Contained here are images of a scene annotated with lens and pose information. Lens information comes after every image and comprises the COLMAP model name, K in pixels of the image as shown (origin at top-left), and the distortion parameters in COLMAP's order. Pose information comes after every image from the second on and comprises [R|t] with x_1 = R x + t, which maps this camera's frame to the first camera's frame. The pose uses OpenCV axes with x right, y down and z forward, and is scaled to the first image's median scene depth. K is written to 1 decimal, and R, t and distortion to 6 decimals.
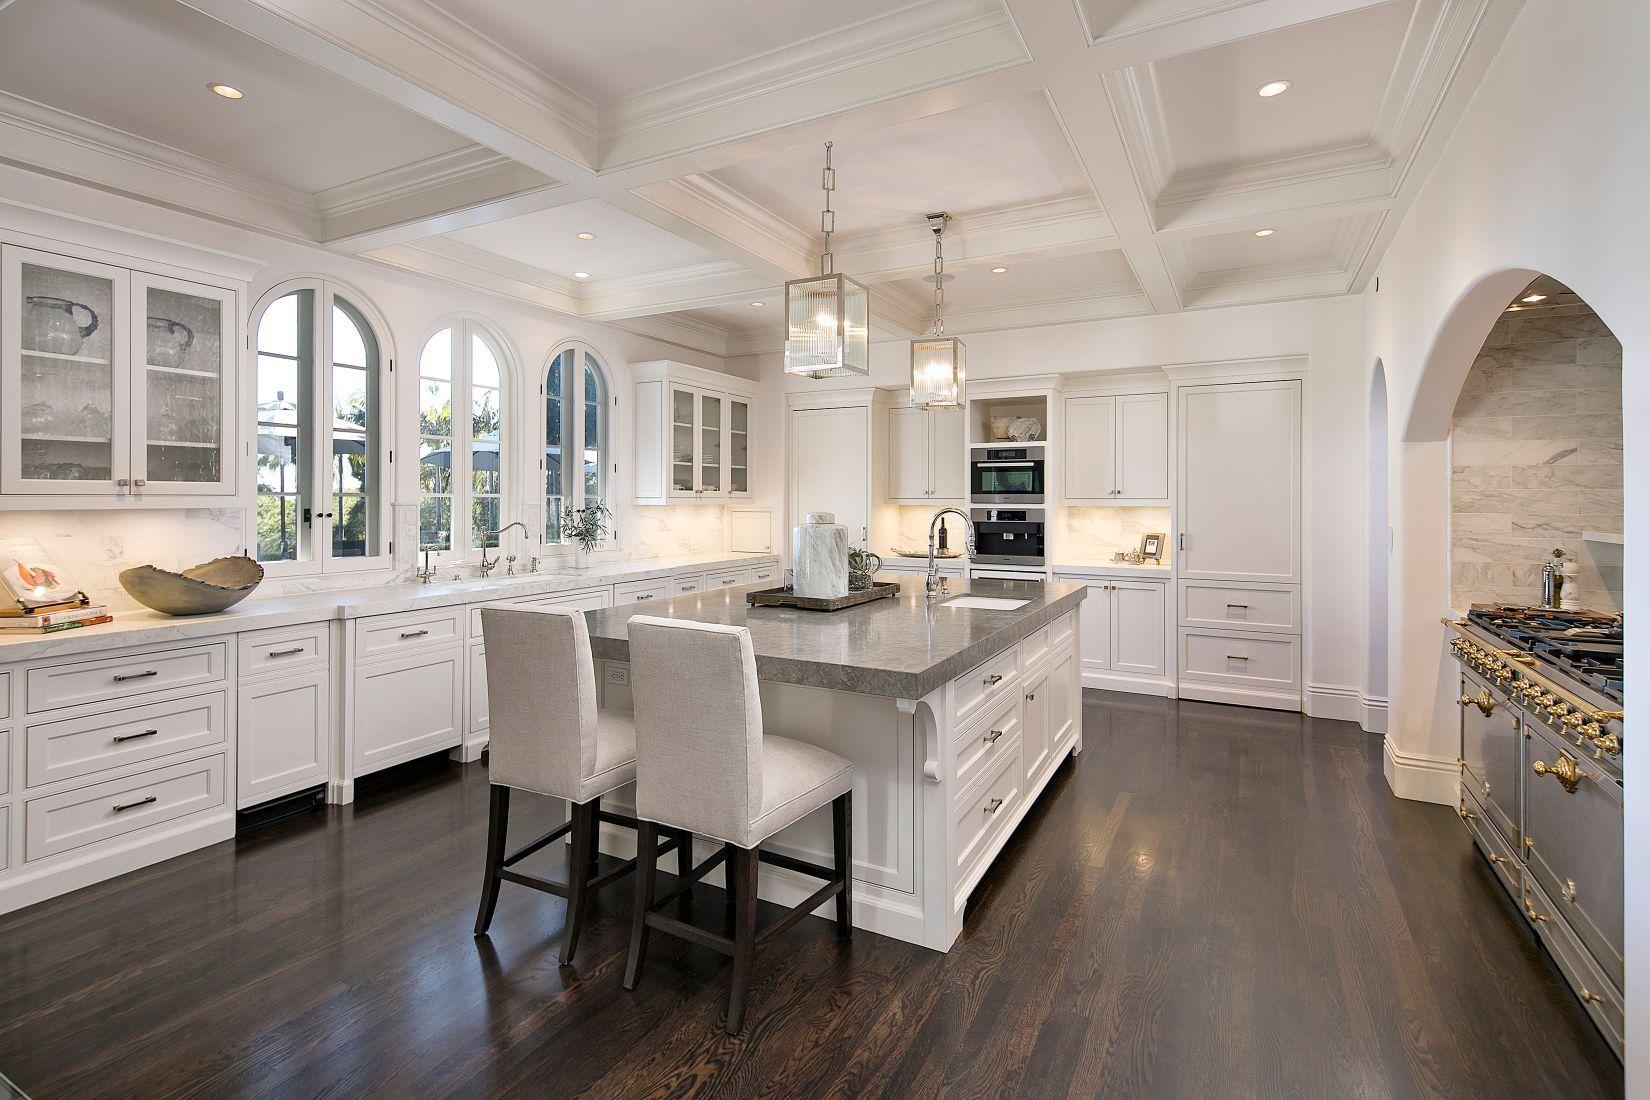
lens RADIAL K [[783.0, 0, 806.9], [0, 783.0, 491.8], [0, 0, 1]] dist [0.000227, 0.000105]
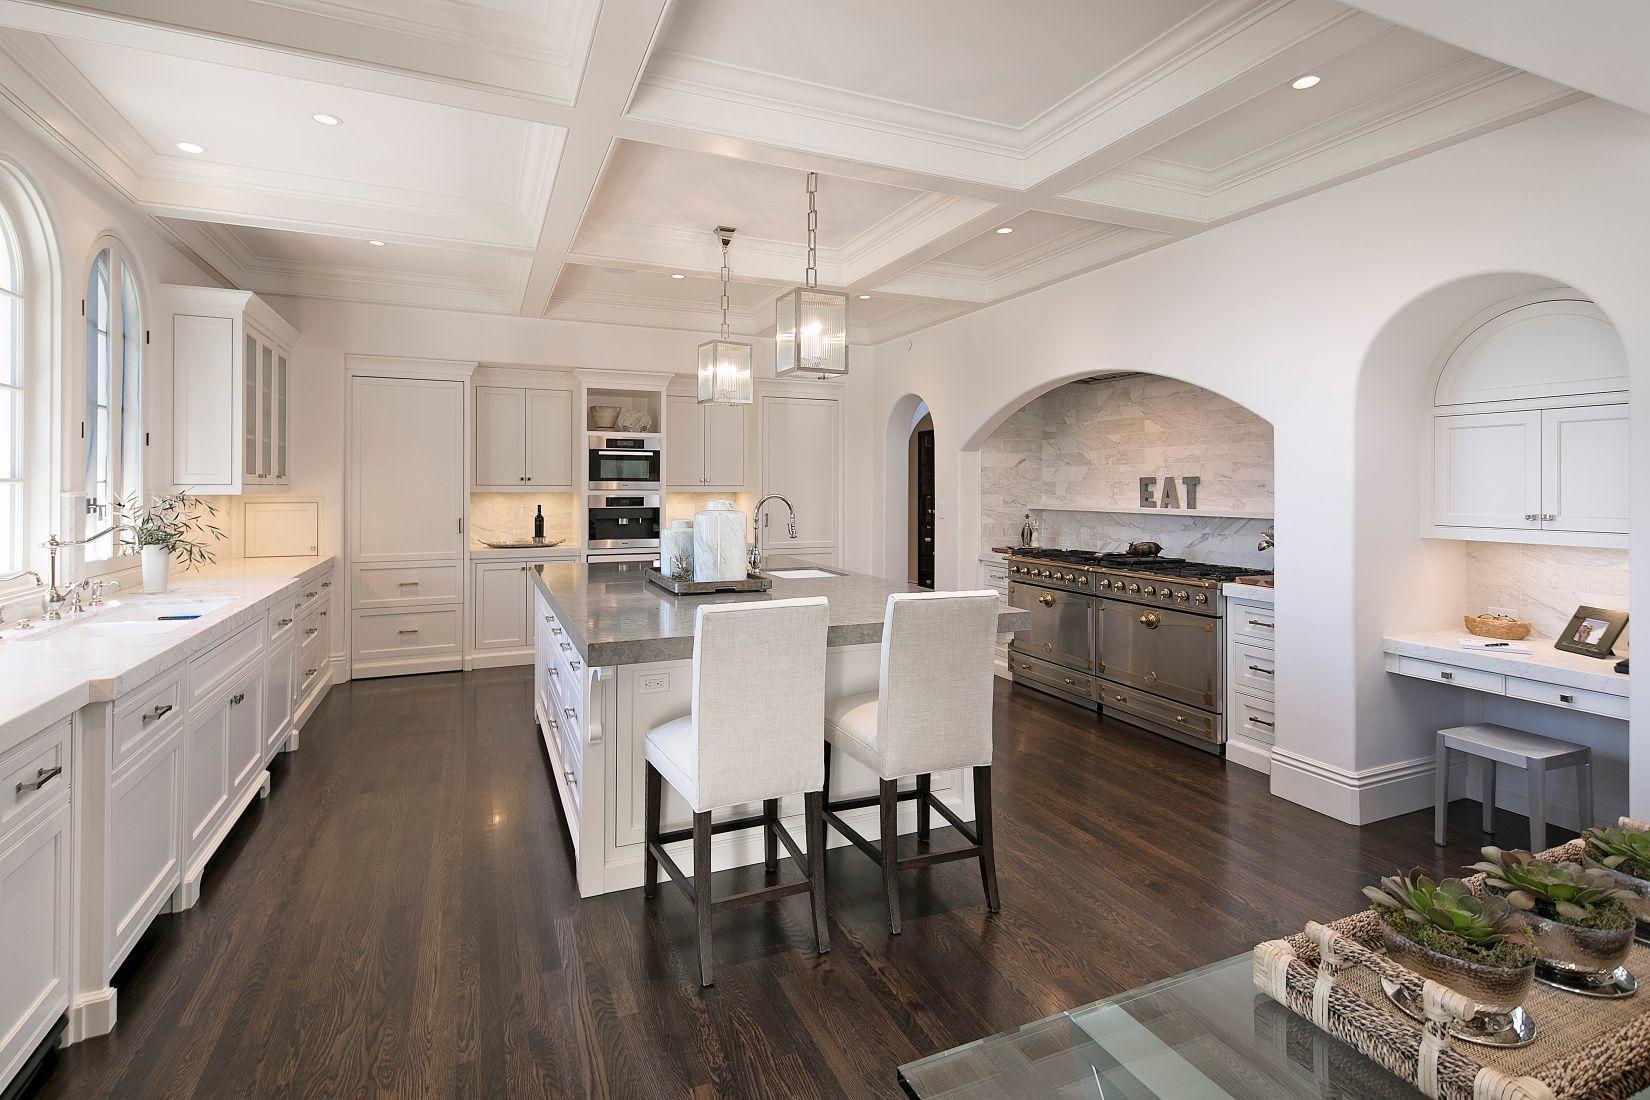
lens RADIAL K [[783.0, 0, 806.9], [0, 783.0, 491.8], [0, 0, 1]] dist [0.000227, 0.000105]
pose [[0.610349, -0.007292, 0.792099, -0.432078], [-0.008149, 0.999847, 0.015484, -0.001374], [-0.792091, -0.015905, 0.610196, 0.161202]]
